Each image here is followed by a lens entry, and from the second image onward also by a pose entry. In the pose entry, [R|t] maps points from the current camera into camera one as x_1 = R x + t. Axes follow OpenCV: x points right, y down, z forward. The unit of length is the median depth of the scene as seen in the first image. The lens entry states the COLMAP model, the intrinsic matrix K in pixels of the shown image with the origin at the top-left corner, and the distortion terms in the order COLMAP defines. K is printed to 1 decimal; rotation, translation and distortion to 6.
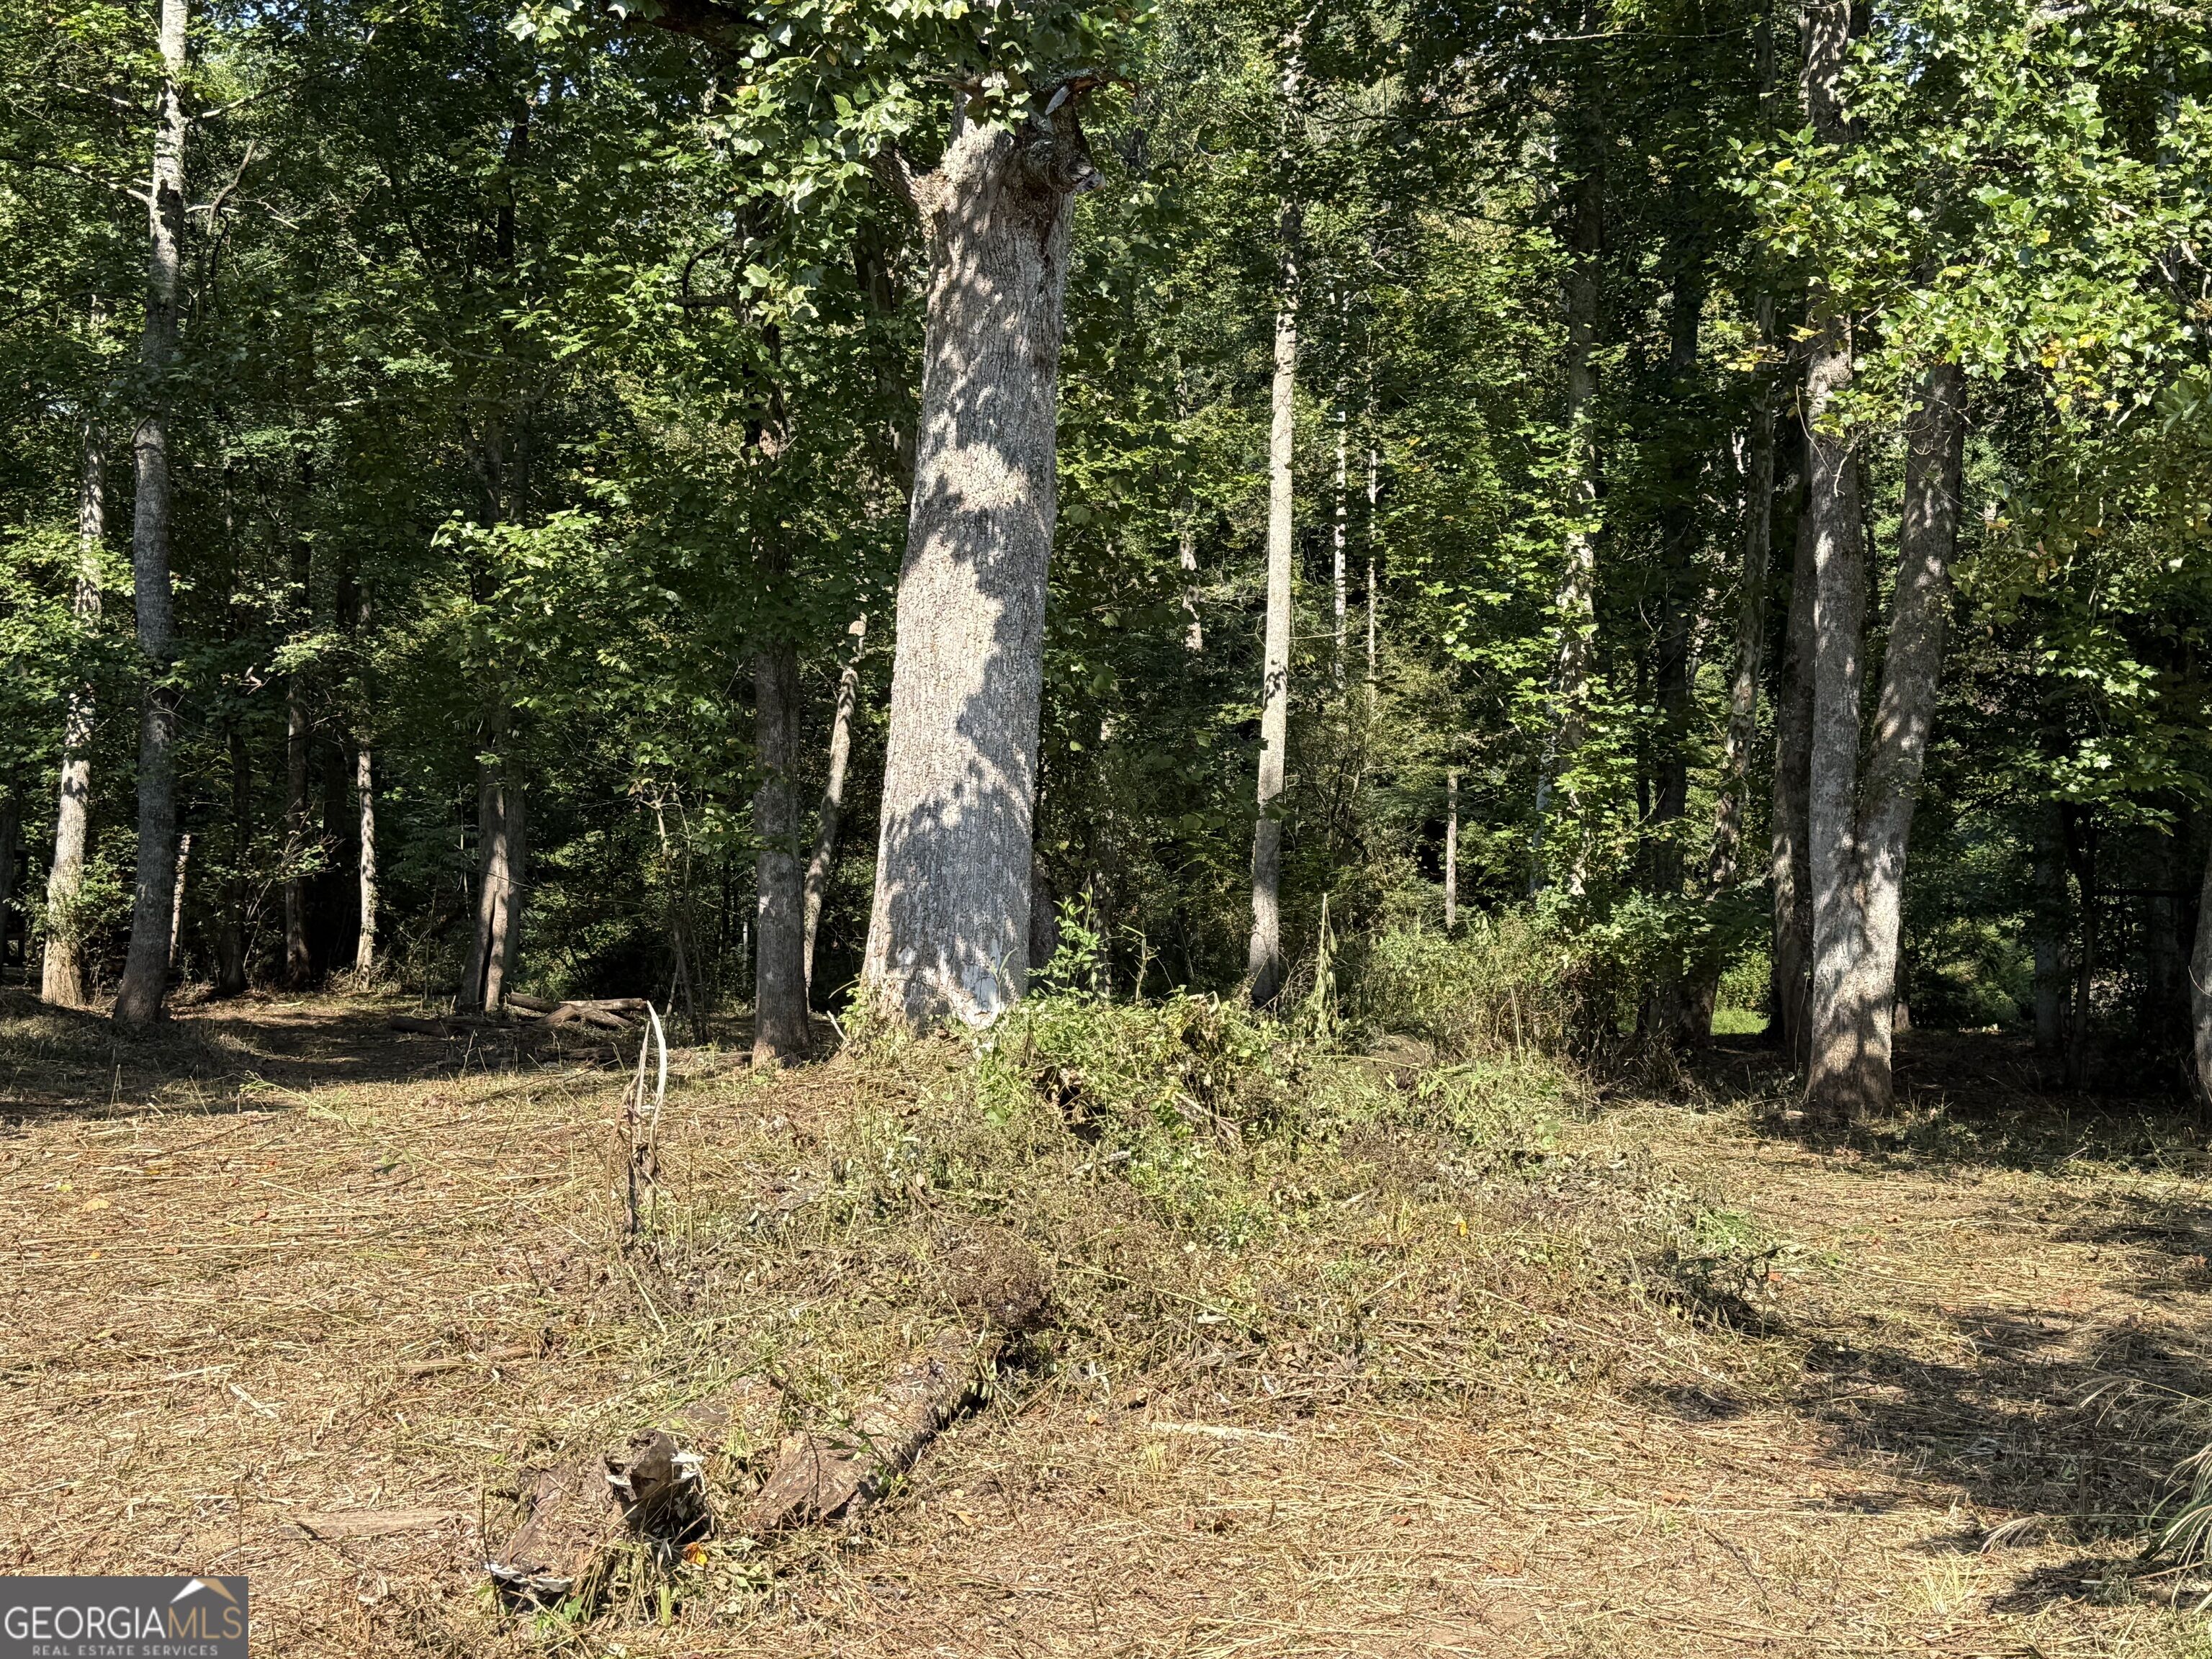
lens RADIAL K [[2776.7, 0, 1106.0], [0, 2776.7, 829.5], [0, 0, 1]] dist [-0.001186, 0.007054]
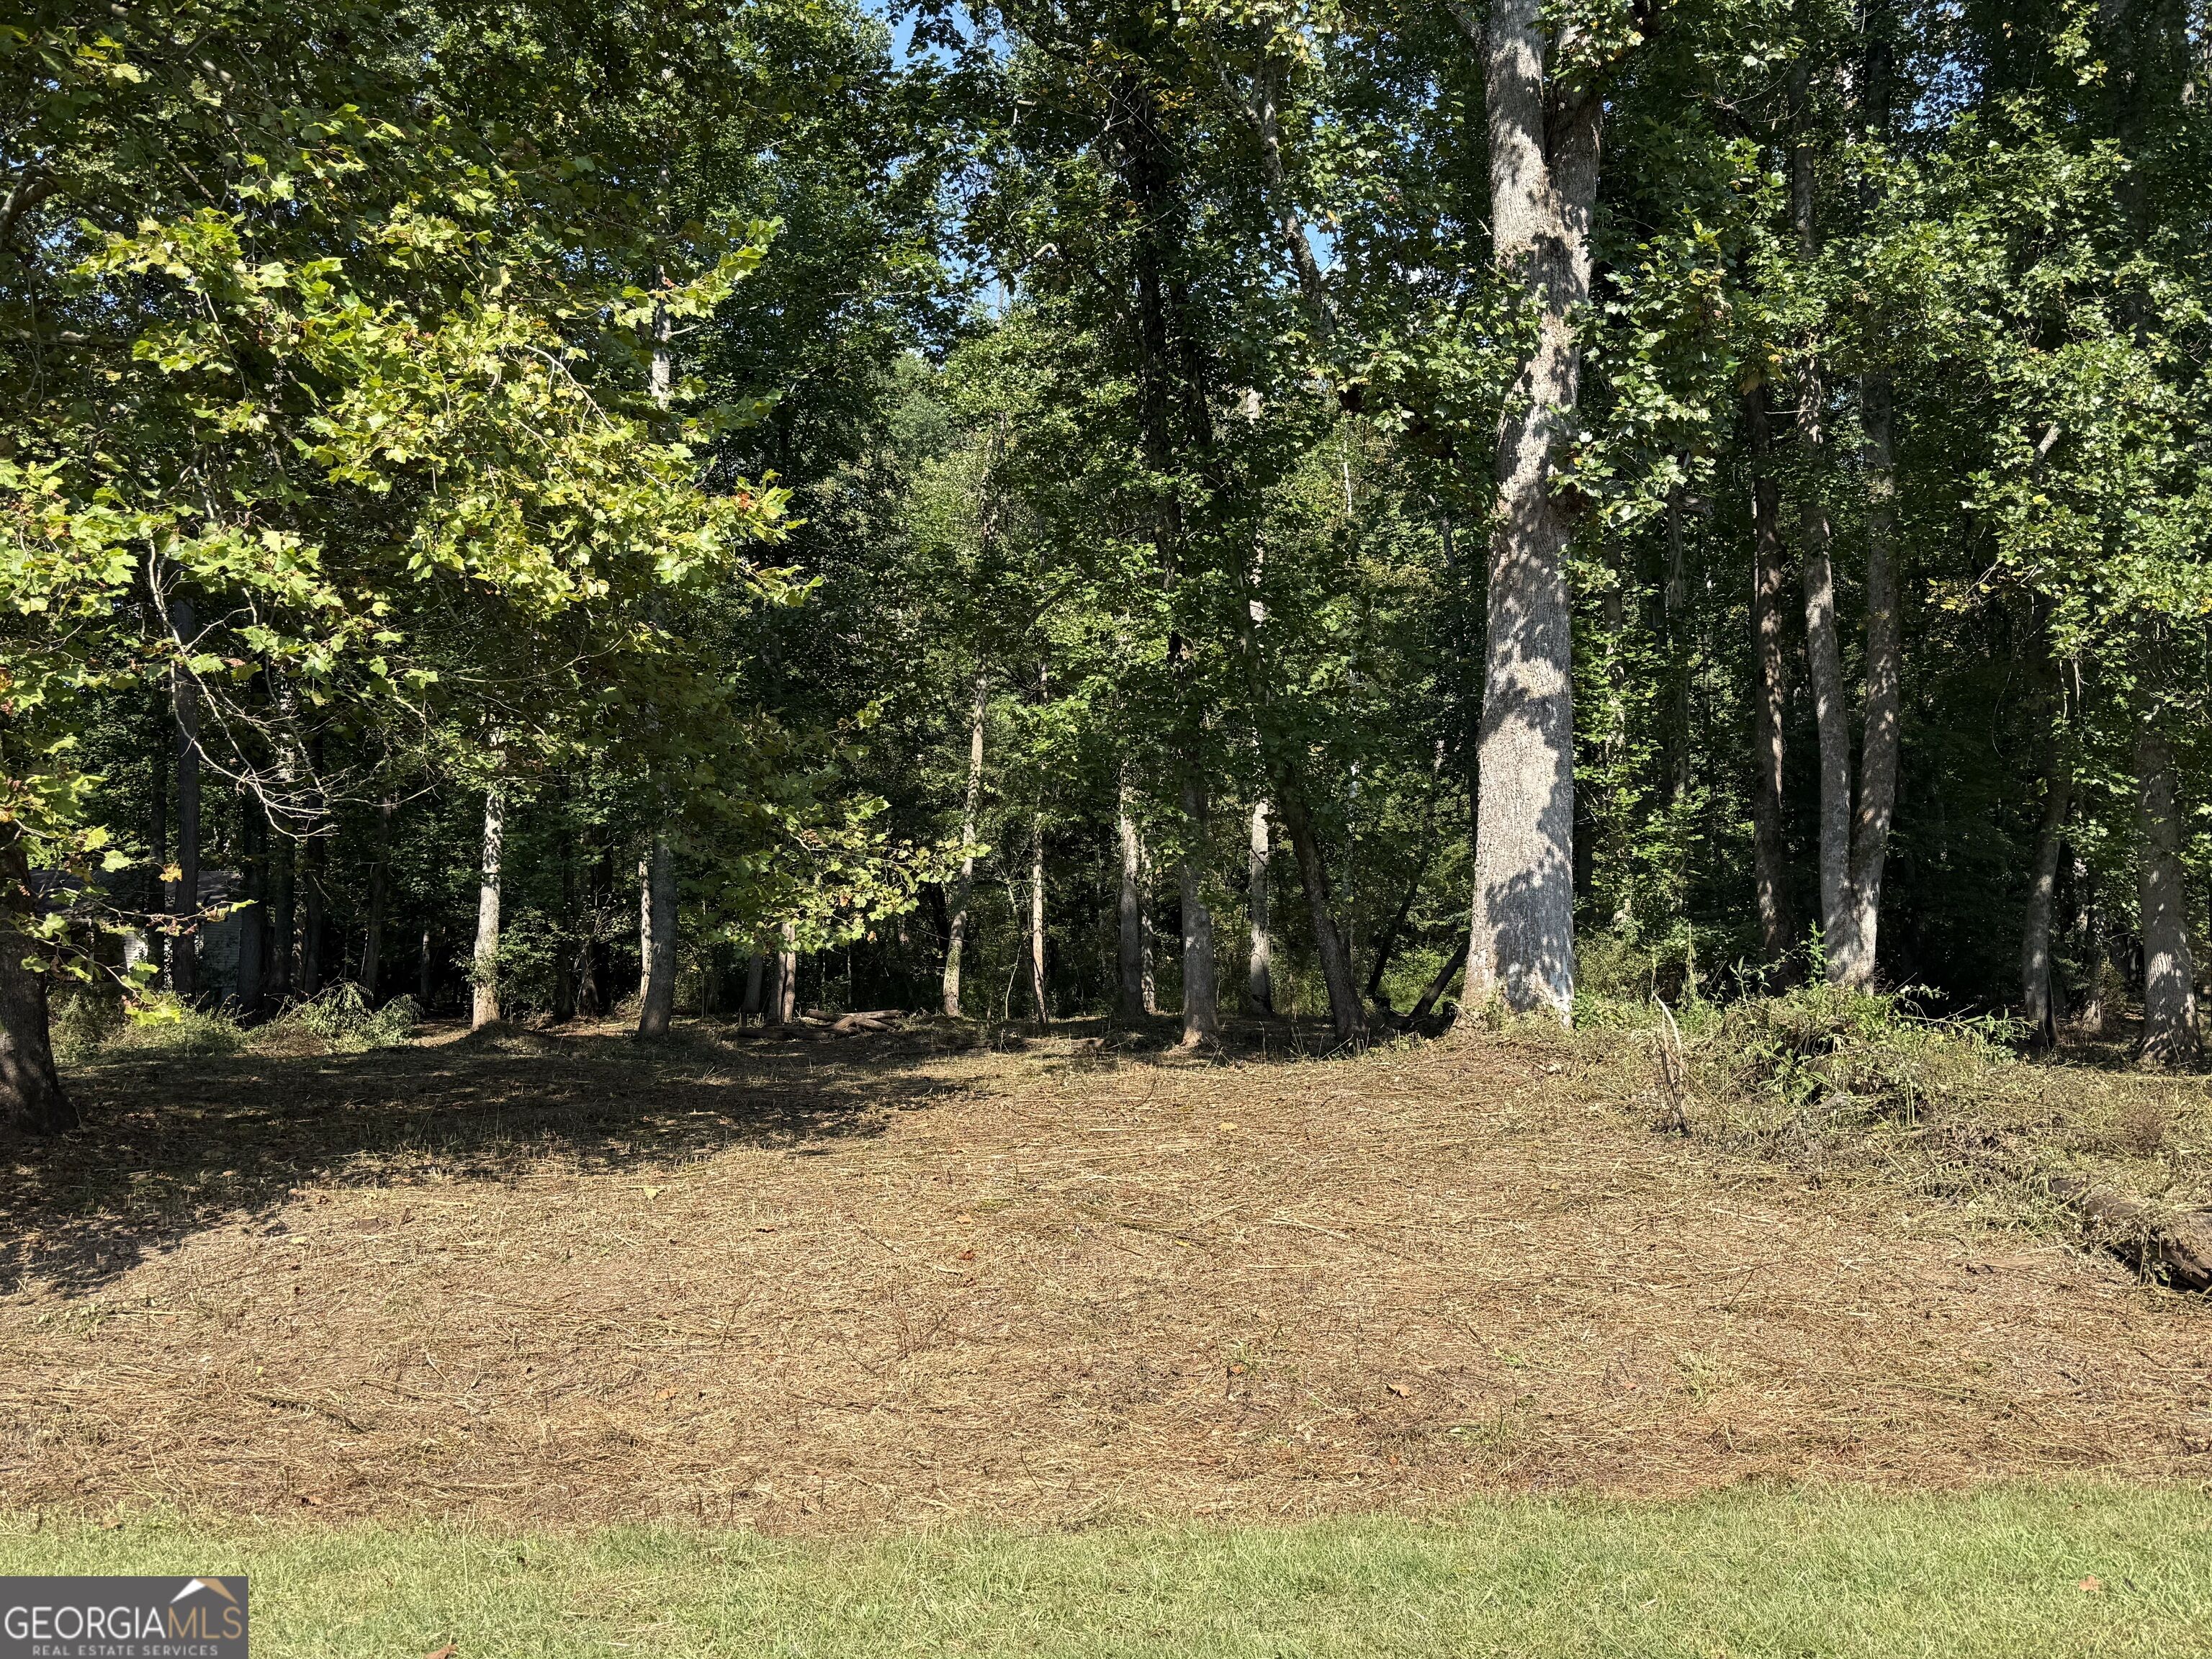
lens RADIAL K [[1885.1, 0, 1106.0], [0, 1885.1, 829.5], [0, 0, 1]] dist [0.071086, 0.002026]
pose [[0.987866, -0.022652, 0.153647, -0.475256], [0.027489, 0.999189, -0.029431, -0.008921], [-0.152856, 0.033298, 0.987687, -0.083969]]
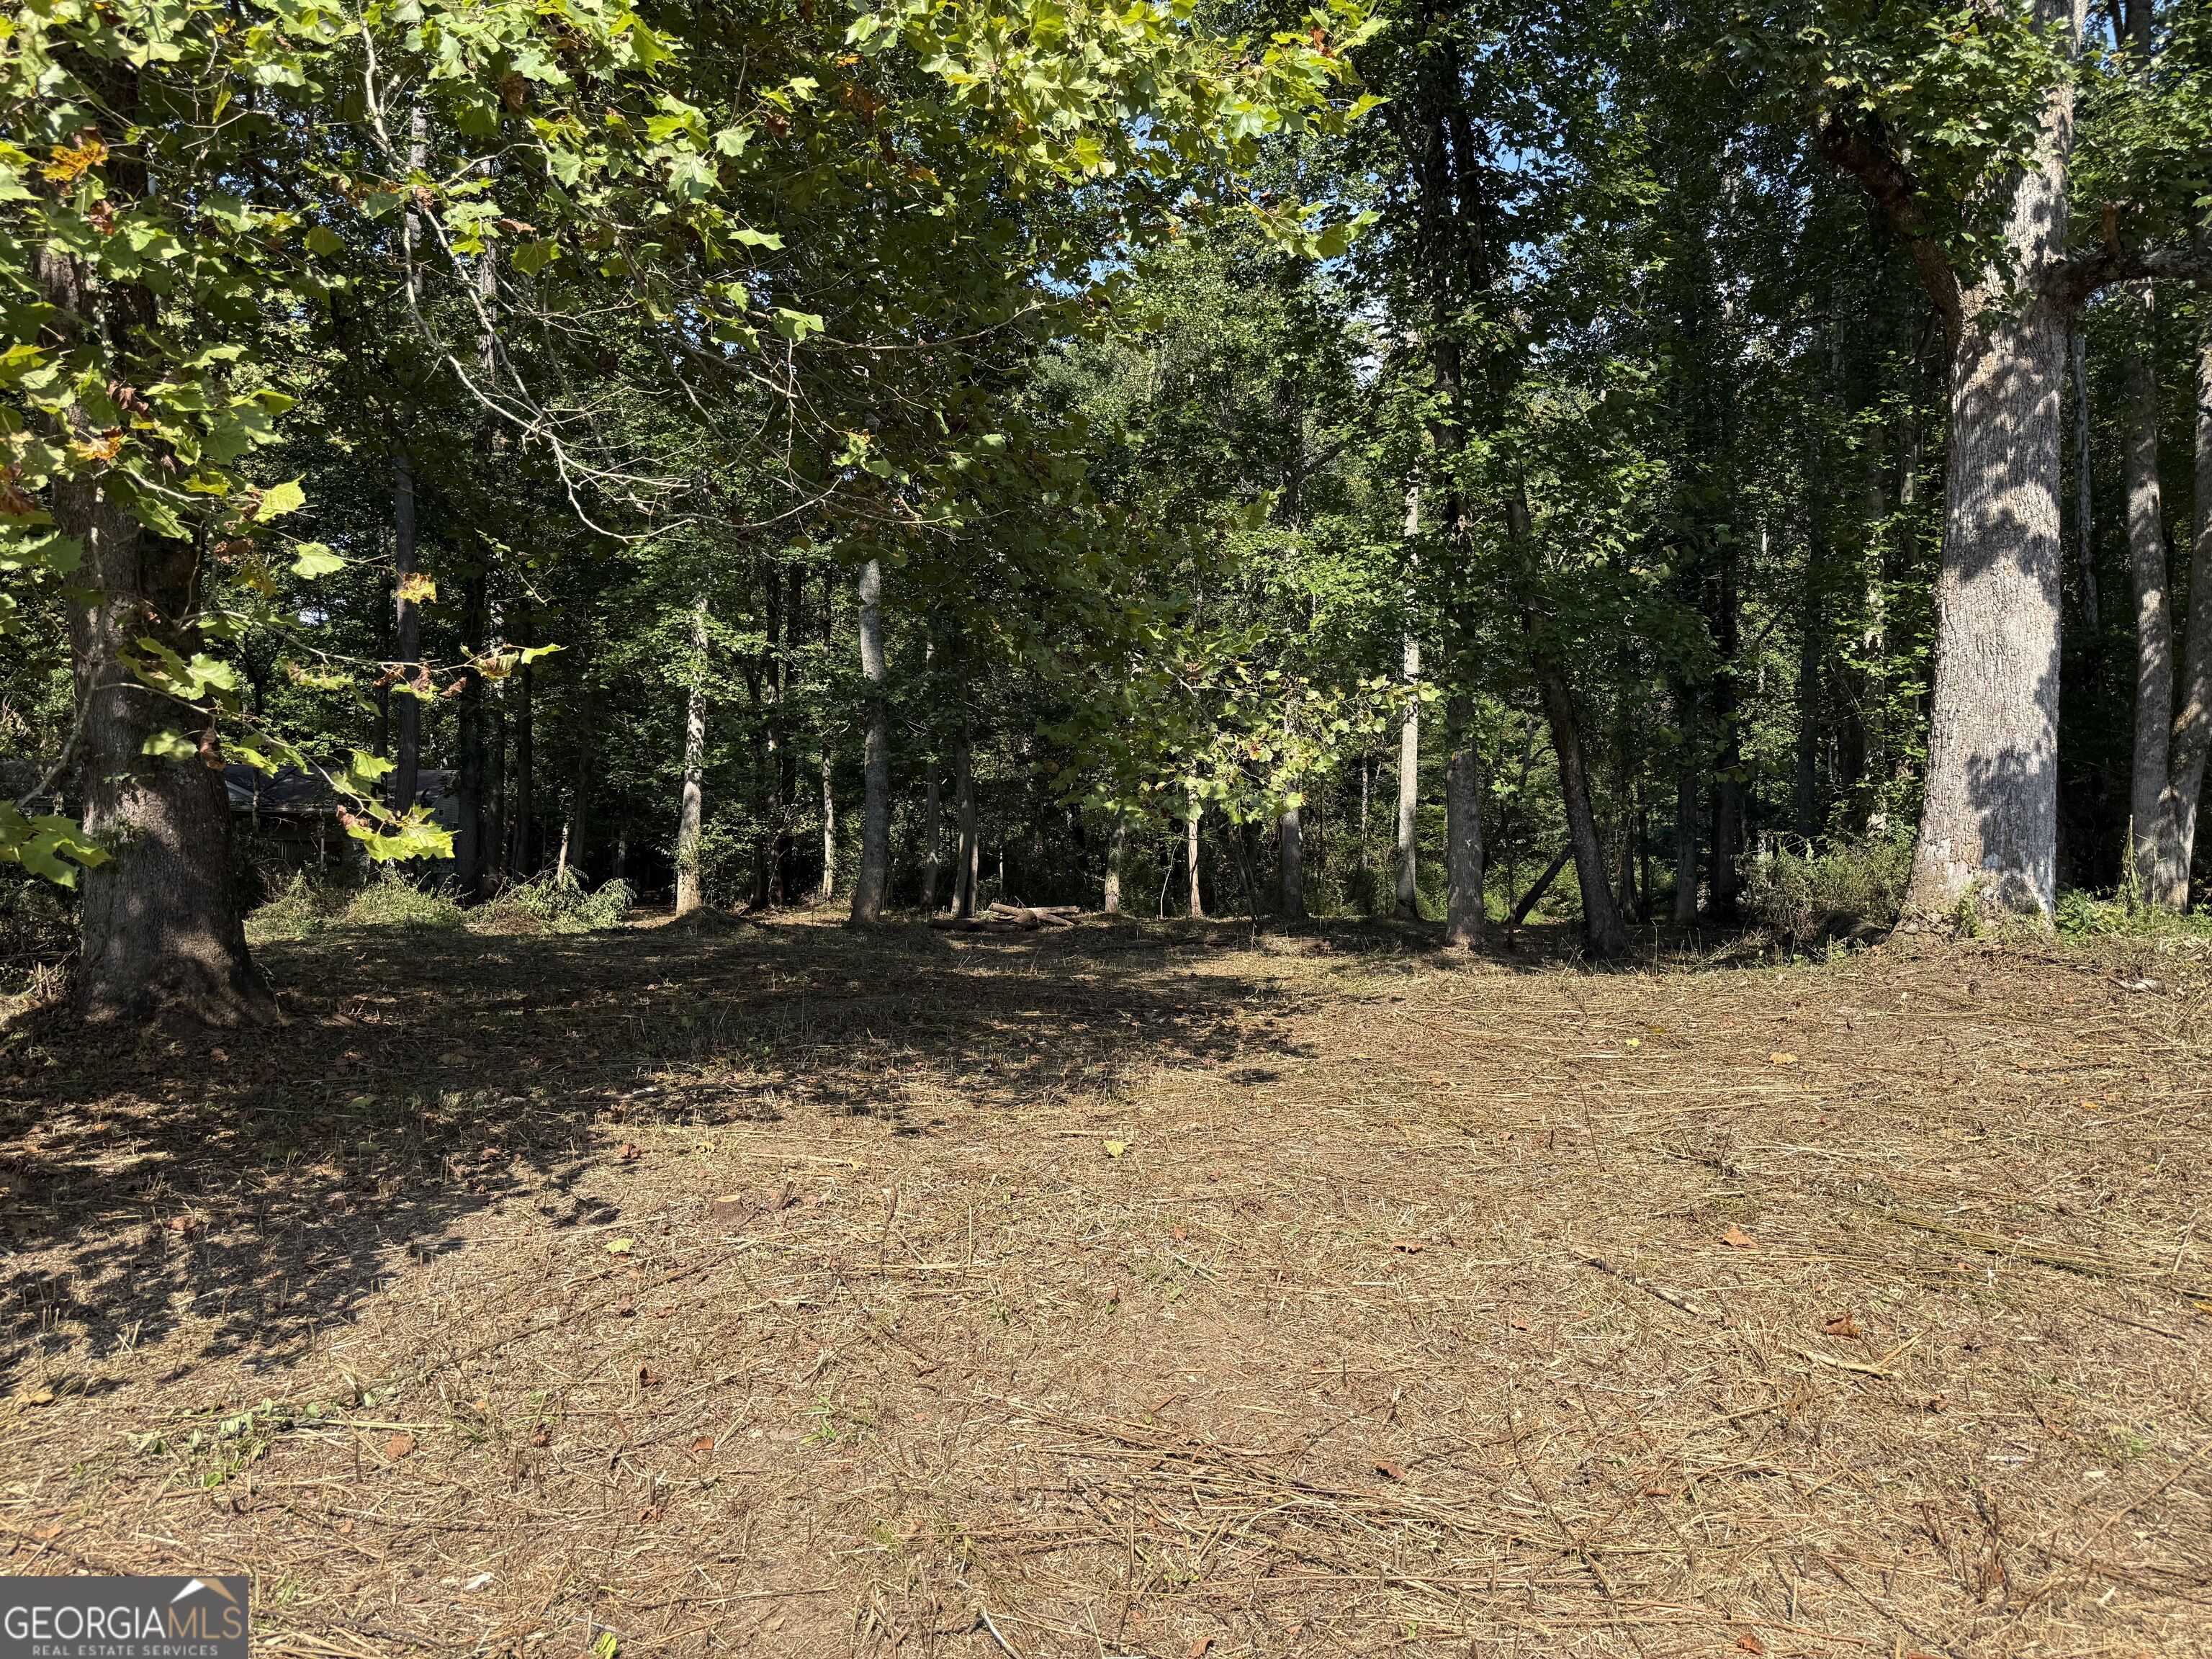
lens RADIAL K [[1550.0, 0, 1106.0], [0, 1550.0, 829.5], [0, 0, 1]] dist [0.095458, 0.001426]
pose [[0.992025, -0.008084, 0.125778, -0.590924], [0.006963, 0.999932, 0.009353, 0.020365], [-0.125845, -0.008402, 0.992014, 0.273052]]
